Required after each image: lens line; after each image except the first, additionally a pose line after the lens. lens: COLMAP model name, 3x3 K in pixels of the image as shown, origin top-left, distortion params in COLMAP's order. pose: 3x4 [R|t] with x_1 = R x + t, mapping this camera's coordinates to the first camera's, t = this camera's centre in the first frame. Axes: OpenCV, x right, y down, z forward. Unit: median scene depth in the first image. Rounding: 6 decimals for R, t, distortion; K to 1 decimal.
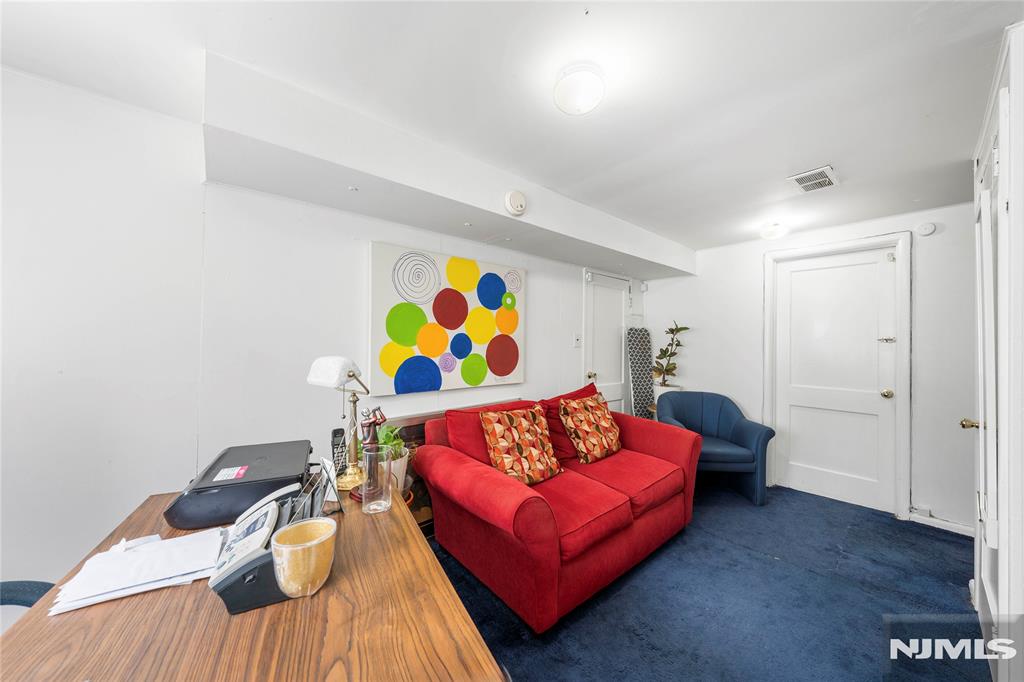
lens RADIAL K [[352.4, 0, 512.0], [0, 352.4, 341.0], [0, 0, 1]] dist [-0.000173, -0.000052]
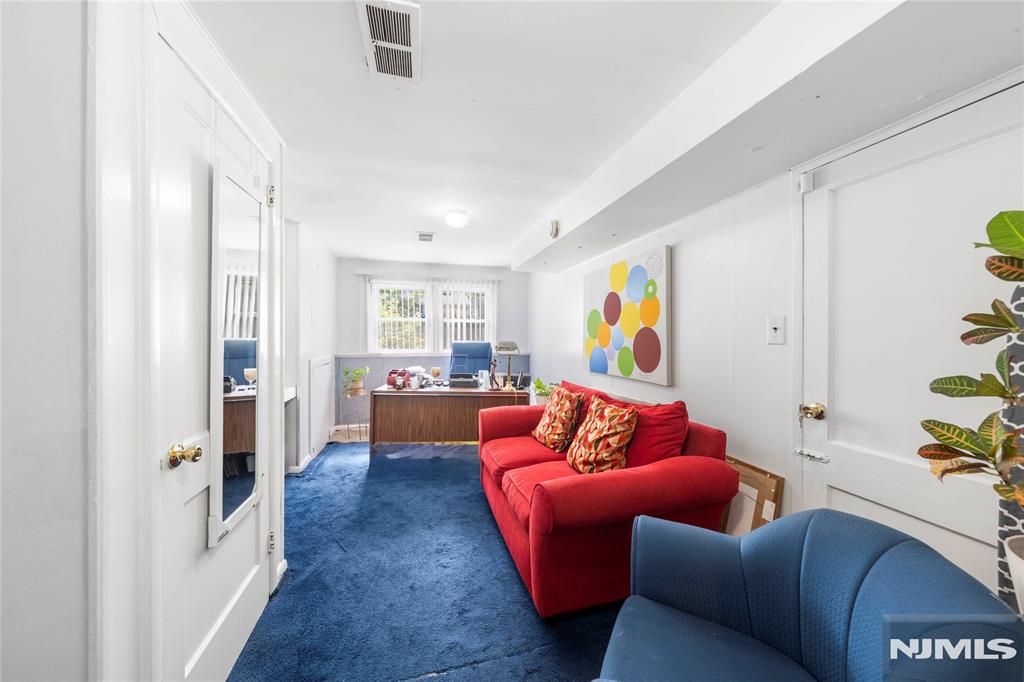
lens RADIAL K [[352.4, 0, 512.0], [0, 352.4, 341.0], [0, 0, 1]] dist [-0.000173, -0.000052]
pose [[-0.421708, 0.003708, -0.906724, 0.982126], [-0.000643, 0.999990, 0.004388, 0.013606], [0.906732, 0.002434, -0.421701, 1.096966]]
